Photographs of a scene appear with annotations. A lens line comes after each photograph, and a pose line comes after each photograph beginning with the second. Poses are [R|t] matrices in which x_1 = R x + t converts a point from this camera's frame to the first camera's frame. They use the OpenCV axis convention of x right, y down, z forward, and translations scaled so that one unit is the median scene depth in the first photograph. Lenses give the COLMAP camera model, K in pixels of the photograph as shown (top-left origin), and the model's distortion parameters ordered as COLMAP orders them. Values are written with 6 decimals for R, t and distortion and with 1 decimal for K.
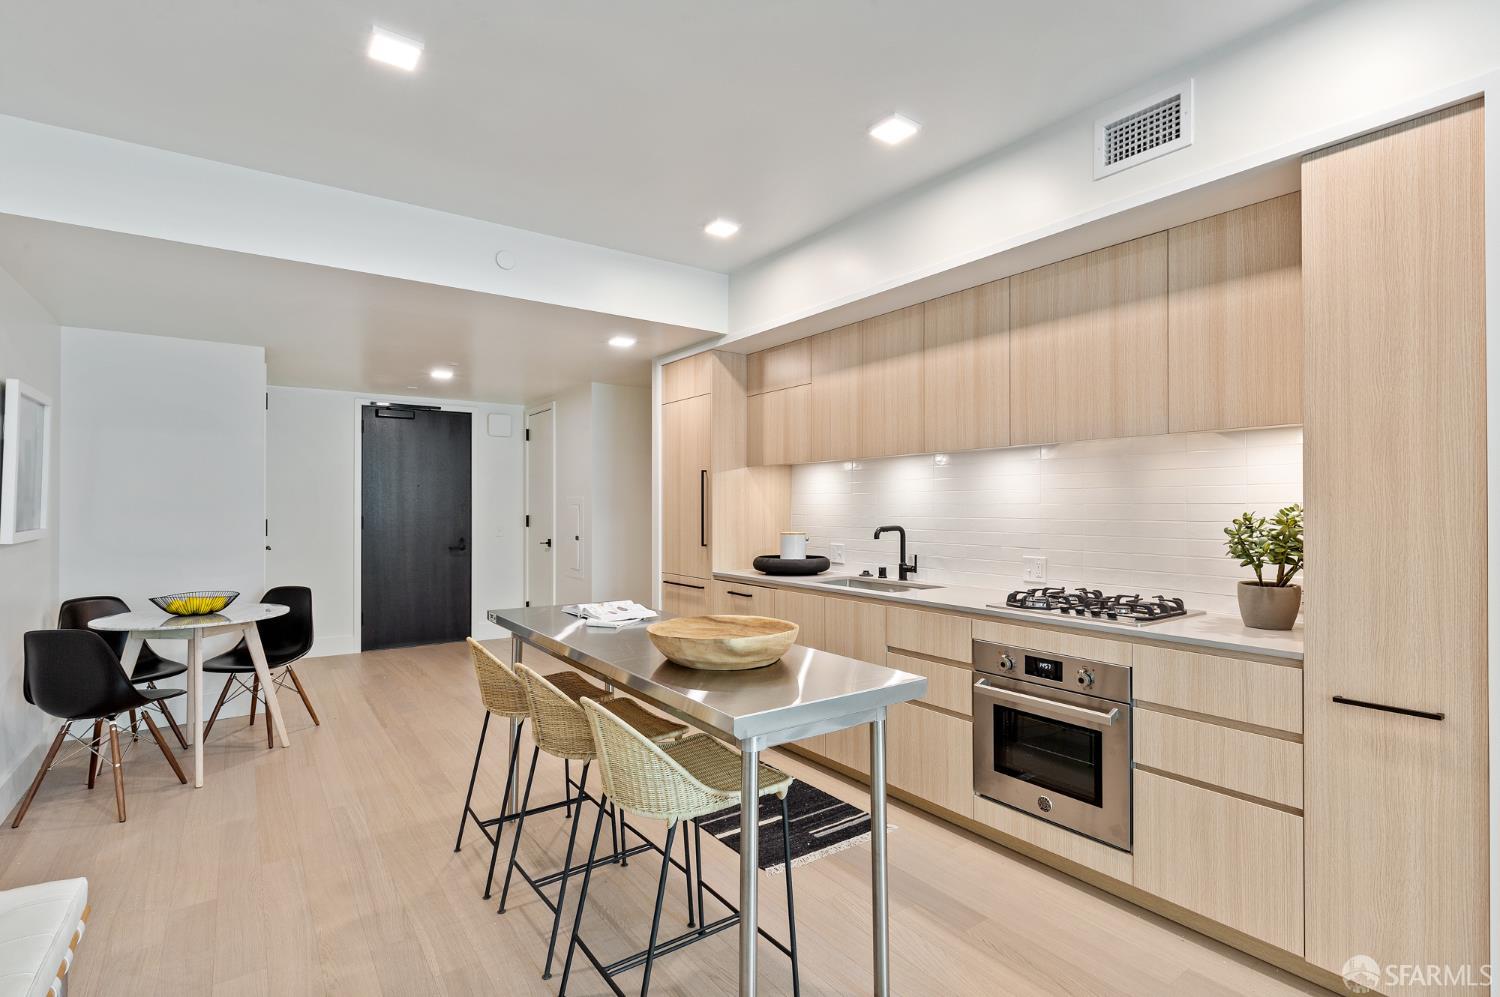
lens RADIAL K [[709.0, 0, 753.2], [0, 709.0, 491.9], [0, 0, 1]] dist [-0.012096, 0.000034]
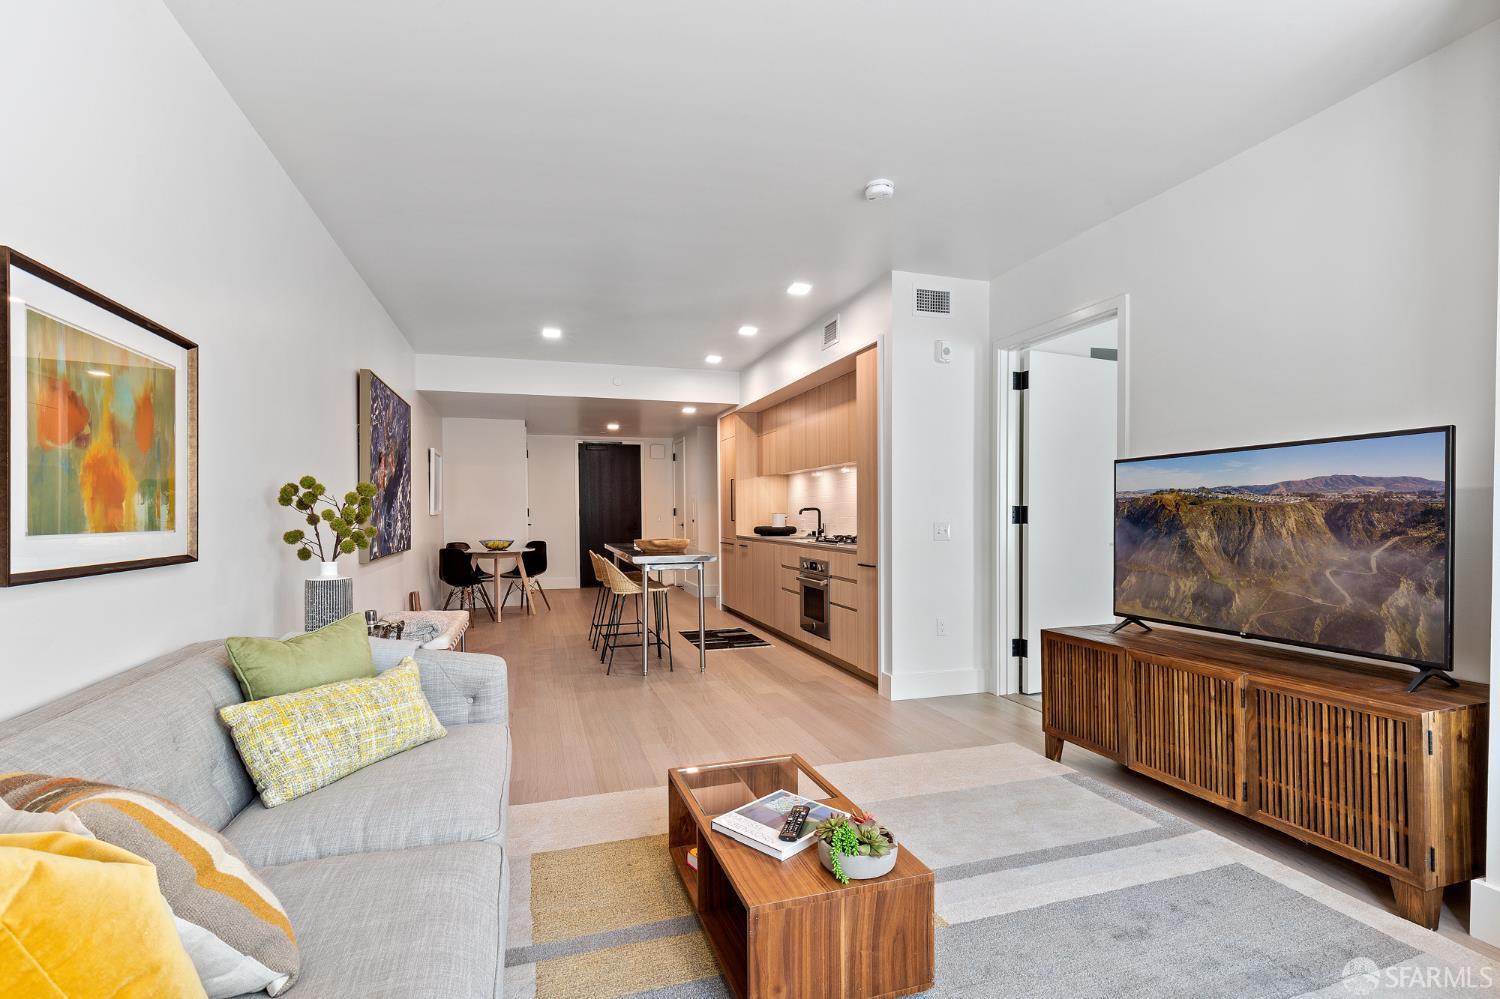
lens RADIAL K [[686.5, 0, 751.2], [0, 686.5, 505.5], [0, 0, 1]] dist [0.015363, 0.000300]
pose [[0.949972, -0.009354, -0.312194, 0.583436], [0.014305, 0.999806, 0.013573, 0.015877], [0.312006, -0.017360, 0.949921, -0.729387]]
